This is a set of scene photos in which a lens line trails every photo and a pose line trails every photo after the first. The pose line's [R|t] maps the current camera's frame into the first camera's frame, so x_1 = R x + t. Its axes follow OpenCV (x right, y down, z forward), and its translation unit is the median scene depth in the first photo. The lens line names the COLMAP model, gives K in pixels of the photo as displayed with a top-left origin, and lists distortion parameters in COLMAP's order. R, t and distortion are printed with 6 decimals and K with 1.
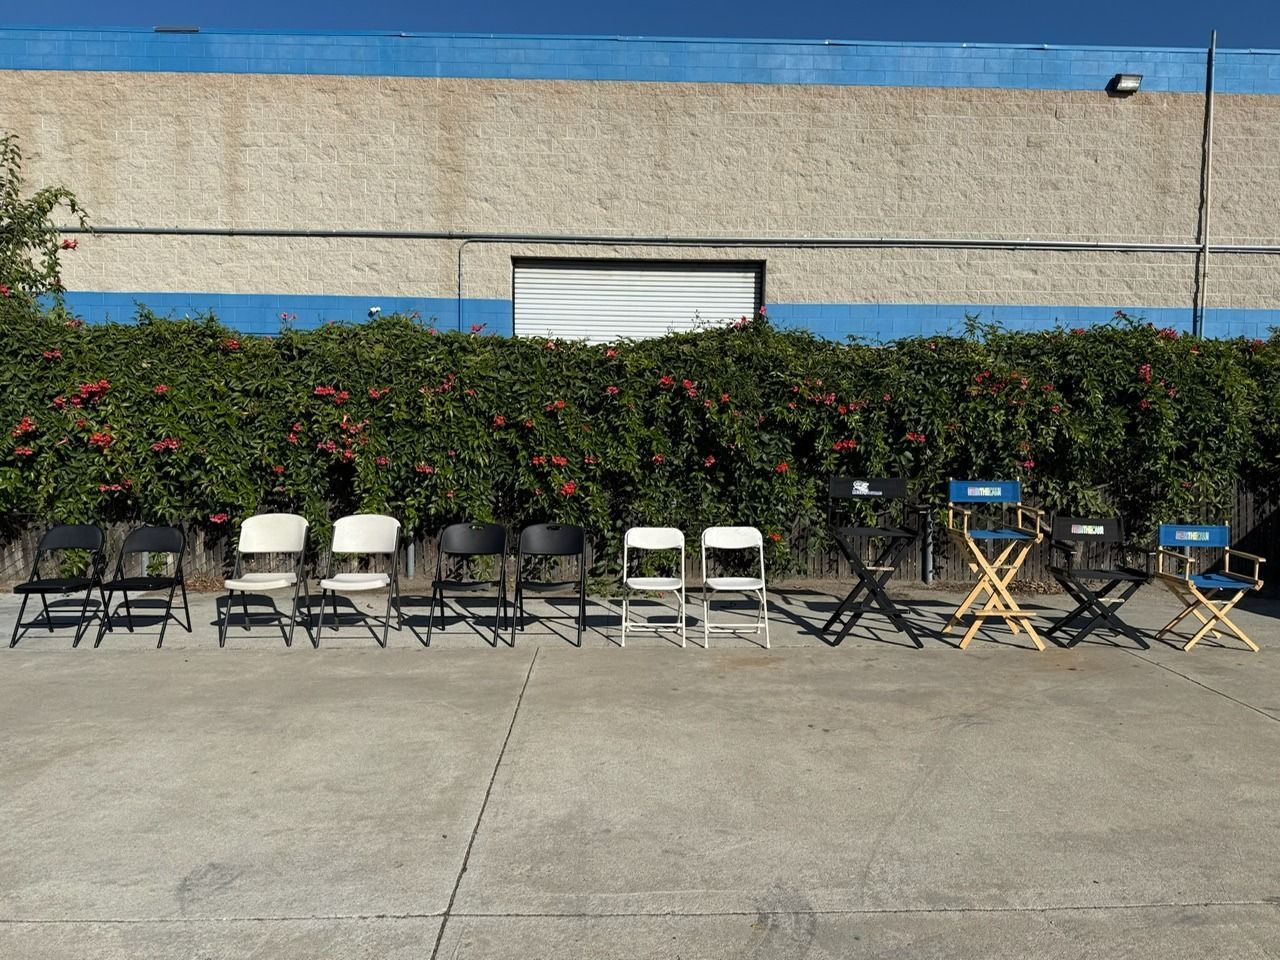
lens RADIAL K [[943.3, 0, 652.2], [0, 943.3, 481.5], [0, 0, 1]] dist [0.041487, -0.052007]
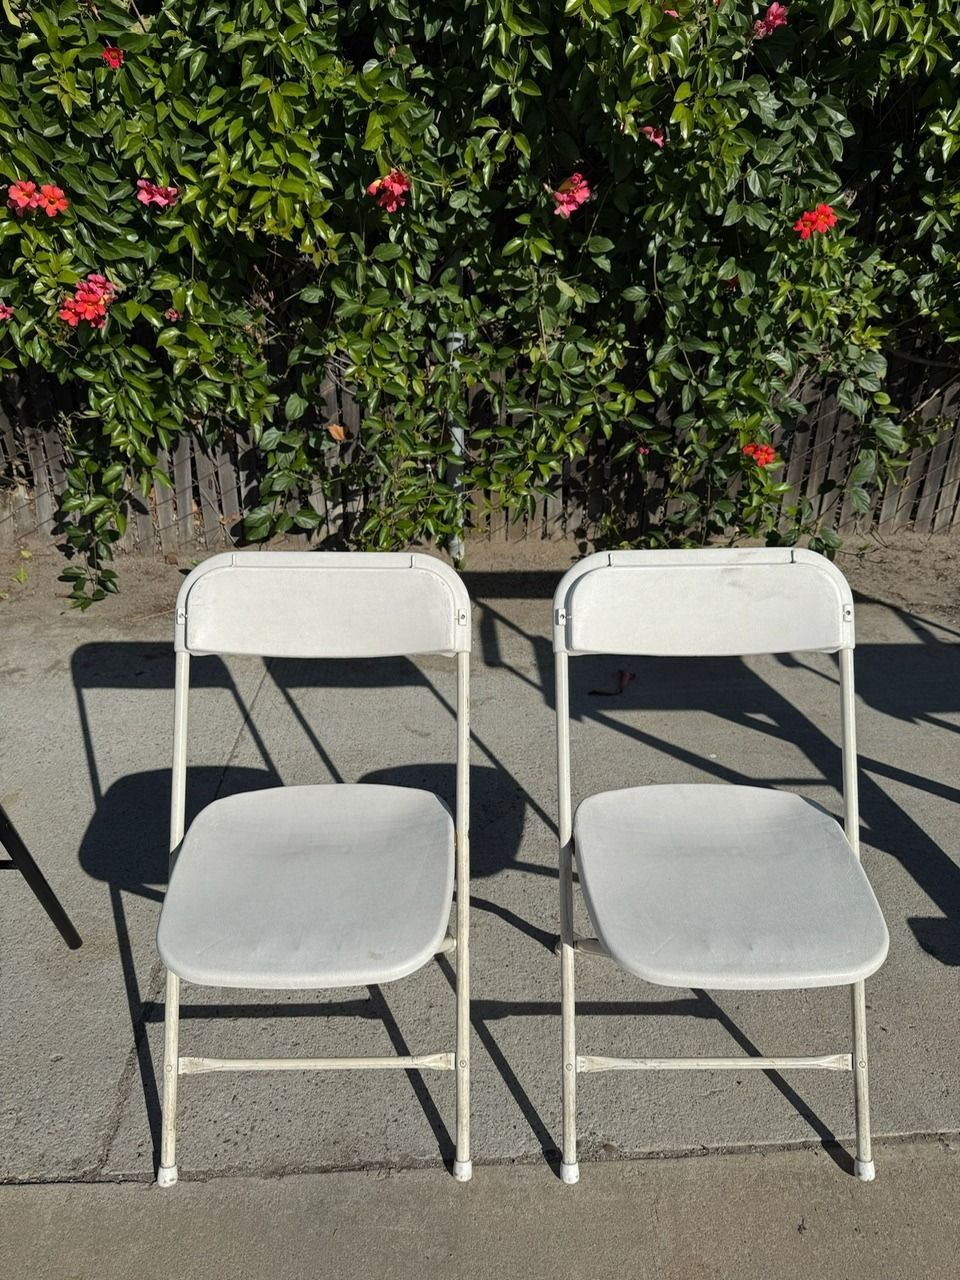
lens RADIAL K [[943.3, 0, 474.4], [0, 943.3, 676.6], [0, 0, 1]] dist [0.041487, -0.052007]
pose [[0.999952, -0.007059, 0.006741, 0.027844], [0.003560, 0.906827, 0.421489, -0.010921], [-0.009088, -0.421445, 0.906809, 0.666482]]
